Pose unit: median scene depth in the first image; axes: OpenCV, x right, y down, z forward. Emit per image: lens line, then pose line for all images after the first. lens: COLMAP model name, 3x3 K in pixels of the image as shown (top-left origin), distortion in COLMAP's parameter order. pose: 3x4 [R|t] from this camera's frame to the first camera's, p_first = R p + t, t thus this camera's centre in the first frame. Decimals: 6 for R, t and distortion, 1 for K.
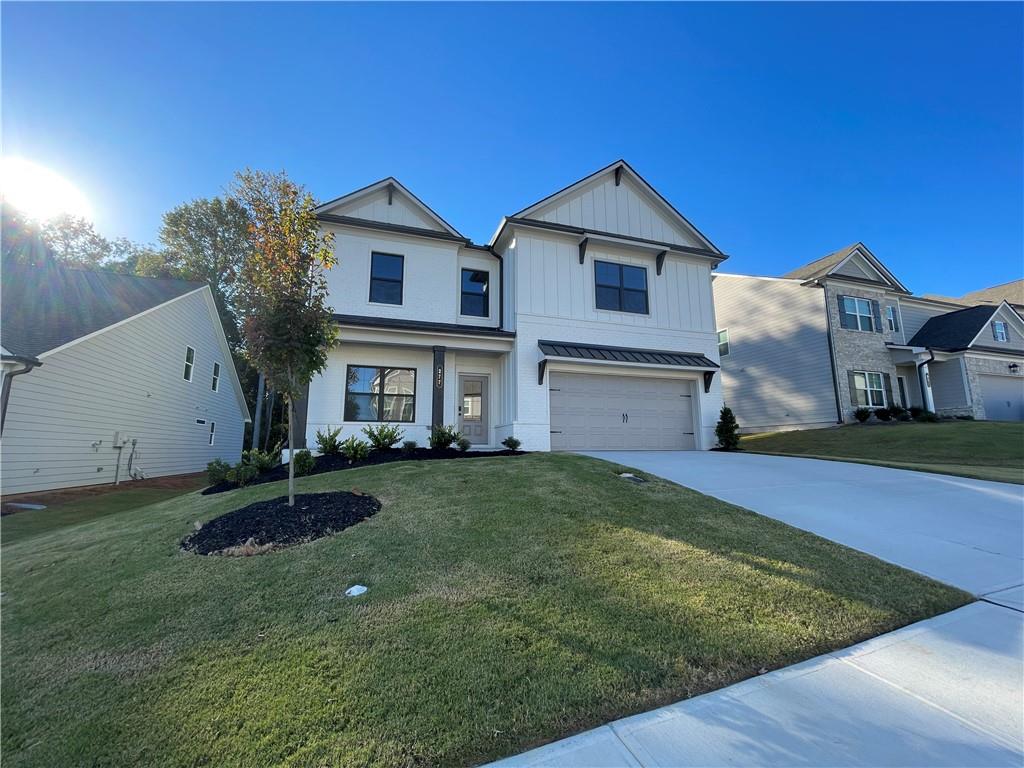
lens RADIAL K [[412.9, 0, 510.9], [0, 412.9, 386.1], [0, 0, 1]] dist [-0.001024, -0.000501]
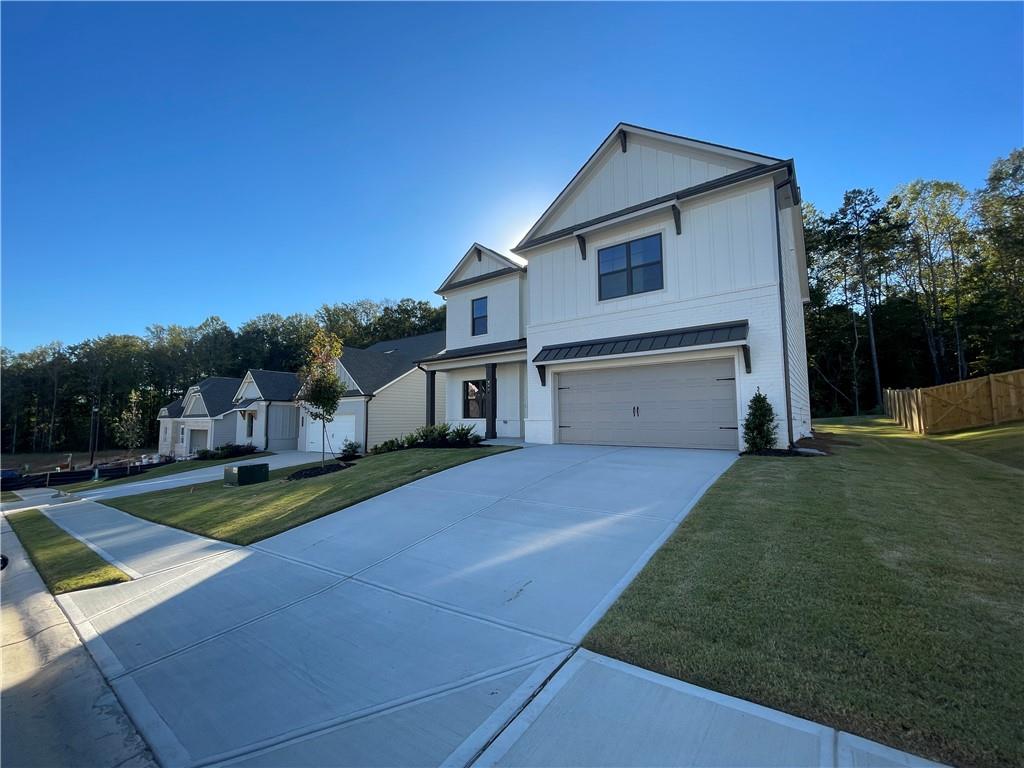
lens RADIAL K [[412.9, 0, 509.6], [0, 412.9, 389.0], [0, 0, 1]] dist [-0.001024, -0.000501]
pose [[0.559990, -0.059508, -0.826360, 0.869900], [0.128411, 0.991598, 0.015612, -0.023168], [0.818488, -0.114857, 0.562926, 0.246554]]
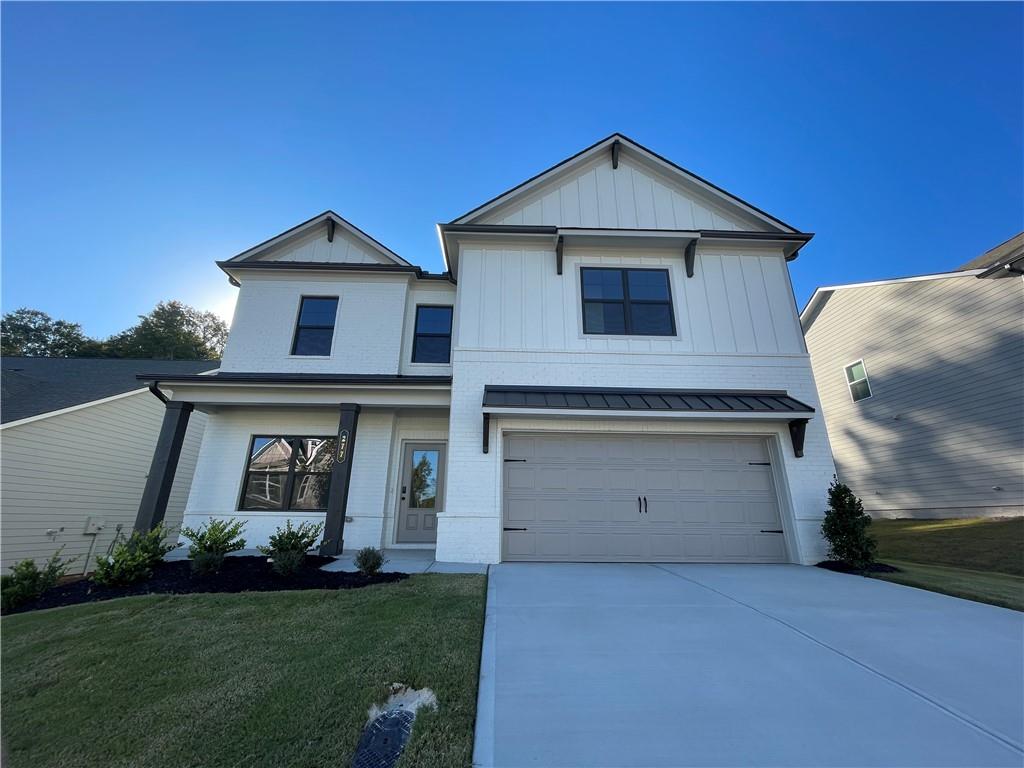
lens RADIAL K [[412.9, 0, 514.5], [0, 412.9, 383.2], [0, 0, 1]] dist [-0.001024, -0.000501]
pose [[0.959181, -0.077715, -0.271906, 0.269506], [0.031925, 0.985109, -0.168942, -0.000805], [0.280986, 0.153365, 0.947379, 0.344314]]
